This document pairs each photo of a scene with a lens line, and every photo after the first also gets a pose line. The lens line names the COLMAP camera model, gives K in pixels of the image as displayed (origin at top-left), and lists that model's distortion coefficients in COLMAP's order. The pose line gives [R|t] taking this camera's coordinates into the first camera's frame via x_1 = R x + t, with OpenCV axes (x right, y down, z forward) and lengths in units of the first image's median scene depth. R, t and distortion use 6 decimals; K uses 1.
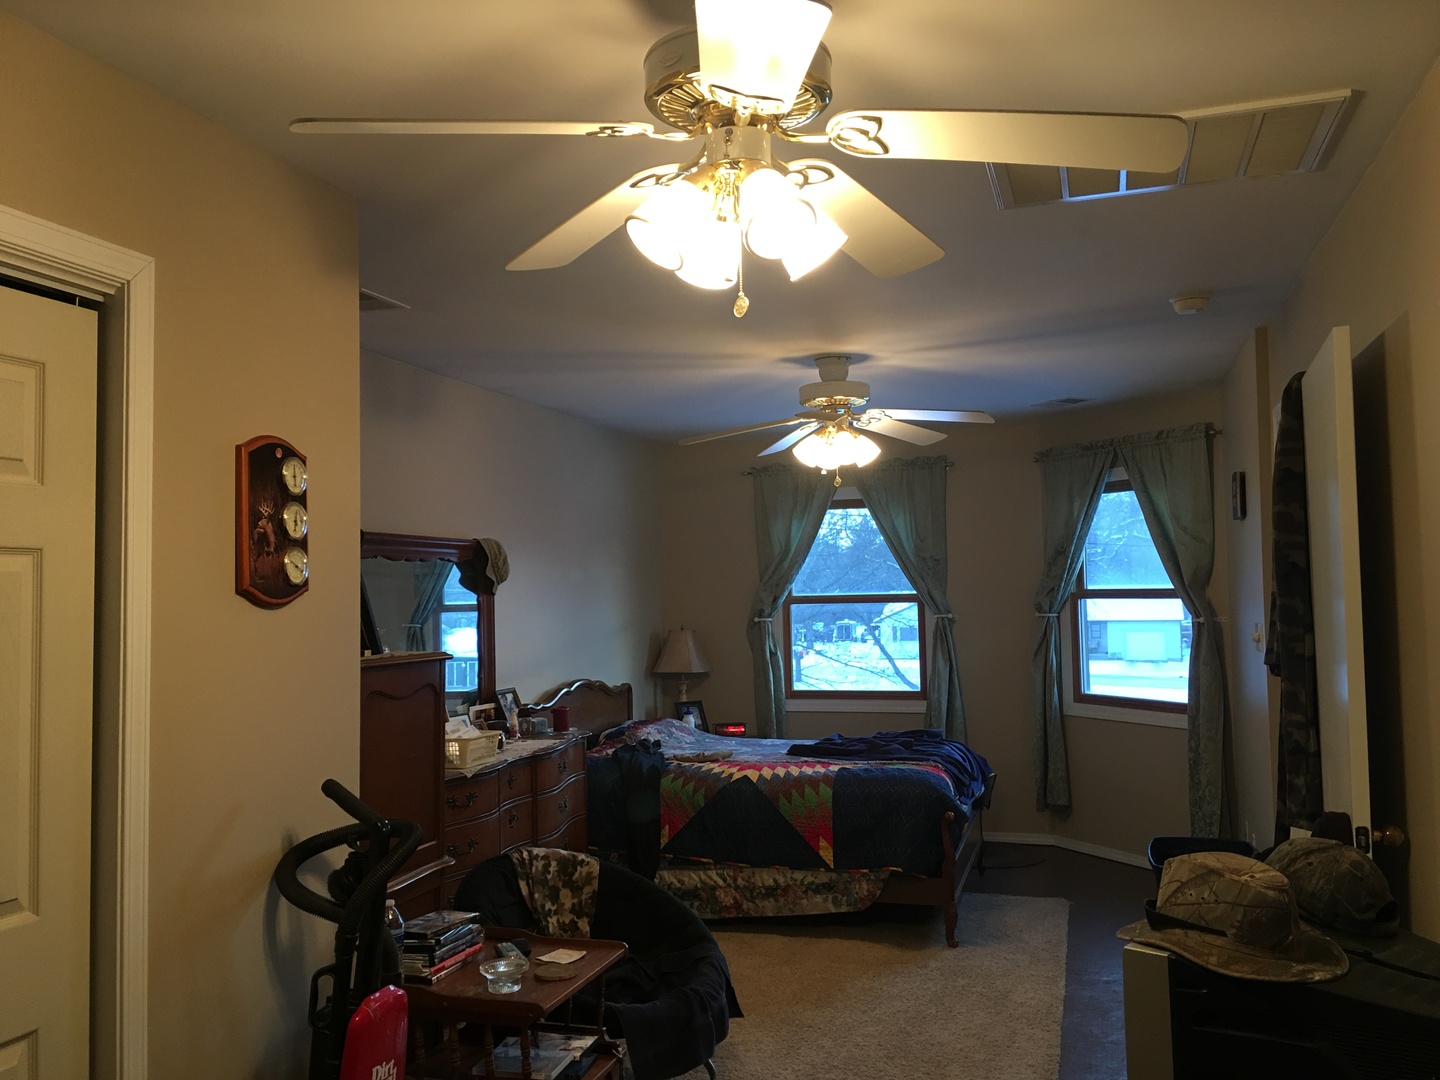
lens RADIAL K [[1226.7, 0, 718.9], [0, 1226.7, 534.9], [0, 0, 1]] dist [0.102437, -0.122814]
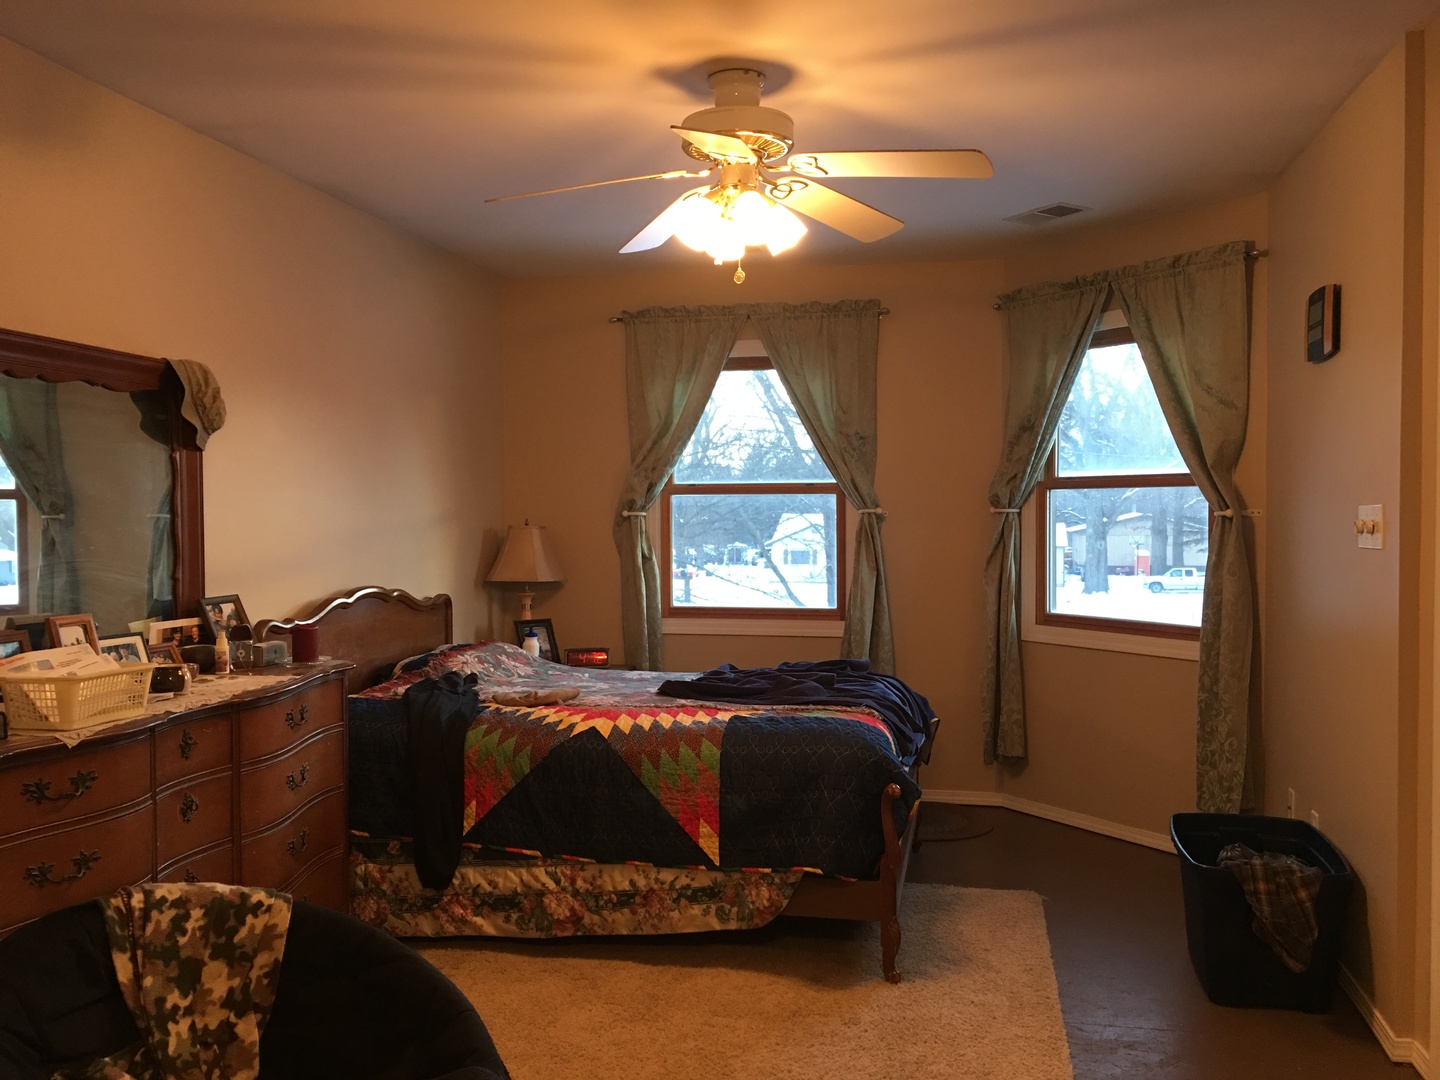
lens RADIAL K [[1226.7, 0, 718.9], [0, 1226.7, 534.9], [0, 0, 1]] dist [0.102437, -0.122814]
pose [[0.996004, 0.015744, 0.087912, 0.027423], [-0.021184, 0.997895, 0.061286, 0.044000], [-0.086762, -0.062904, 0.994241, 0.307148]]
